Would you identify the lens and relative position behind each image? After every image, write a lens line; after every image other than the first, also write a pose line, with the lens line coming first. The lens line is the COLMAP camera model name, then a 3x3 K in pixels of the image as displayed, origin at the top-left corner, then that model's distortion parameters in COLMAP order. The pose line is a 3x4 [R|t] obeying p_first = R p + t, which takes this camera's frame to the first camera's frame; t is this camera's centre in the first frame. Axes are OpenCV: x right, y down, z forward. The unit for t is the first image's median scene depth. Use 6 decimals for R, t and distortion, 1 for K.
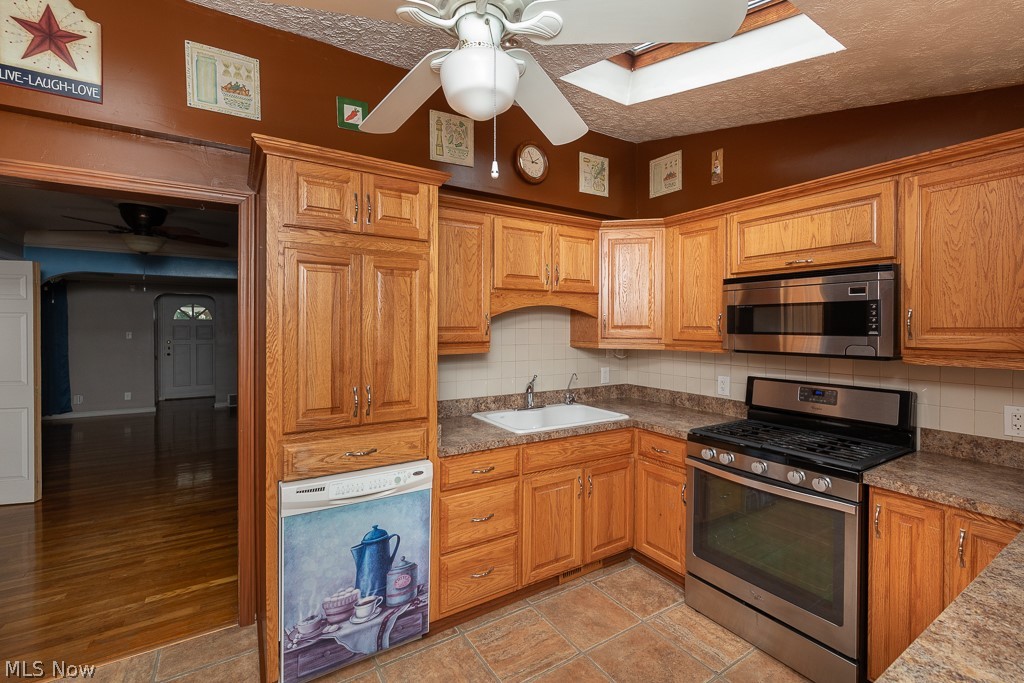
lens RADIAL K [[445.7, 0, 509.7], [0, 445.7, 330.9], [0, 0, 1]] dist [0.000024, -0.000190]
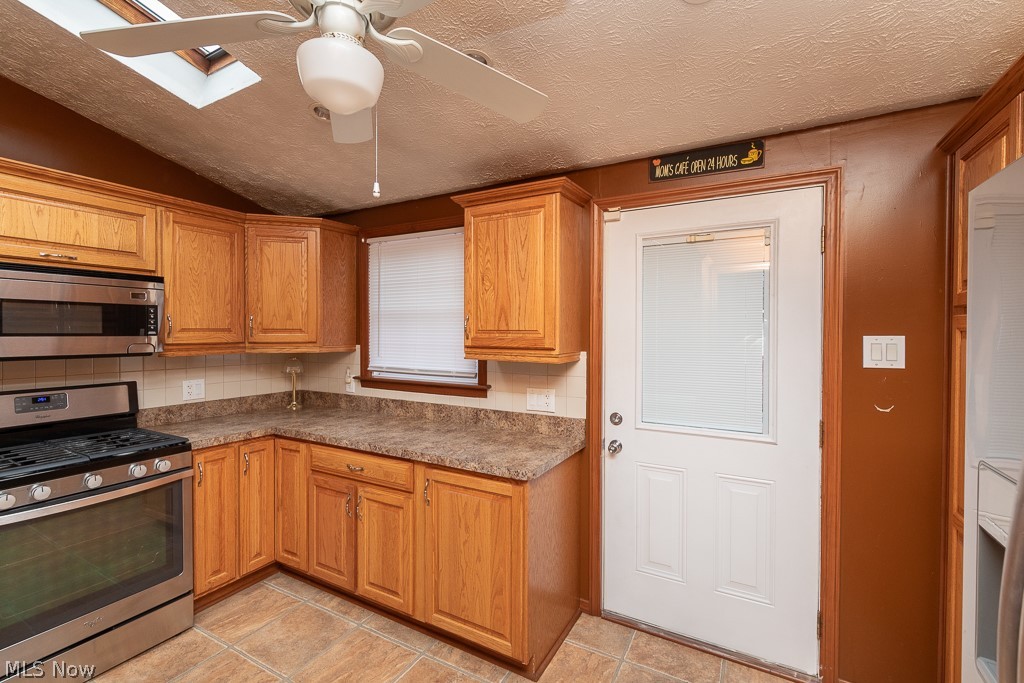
lens RADIAL K [[445.7, 0, 509.7], [0, 445.7, 330.9], [0, 0, 1]] dist [0.000024, -0.000190]
pose [[-0.478028, -0.006449, 0.878321, -0.693676], [-0.000015, 0.999973, 0.007333, -0.009591], [-0.878345, 0.003492, -0.478015, 0.730358]]
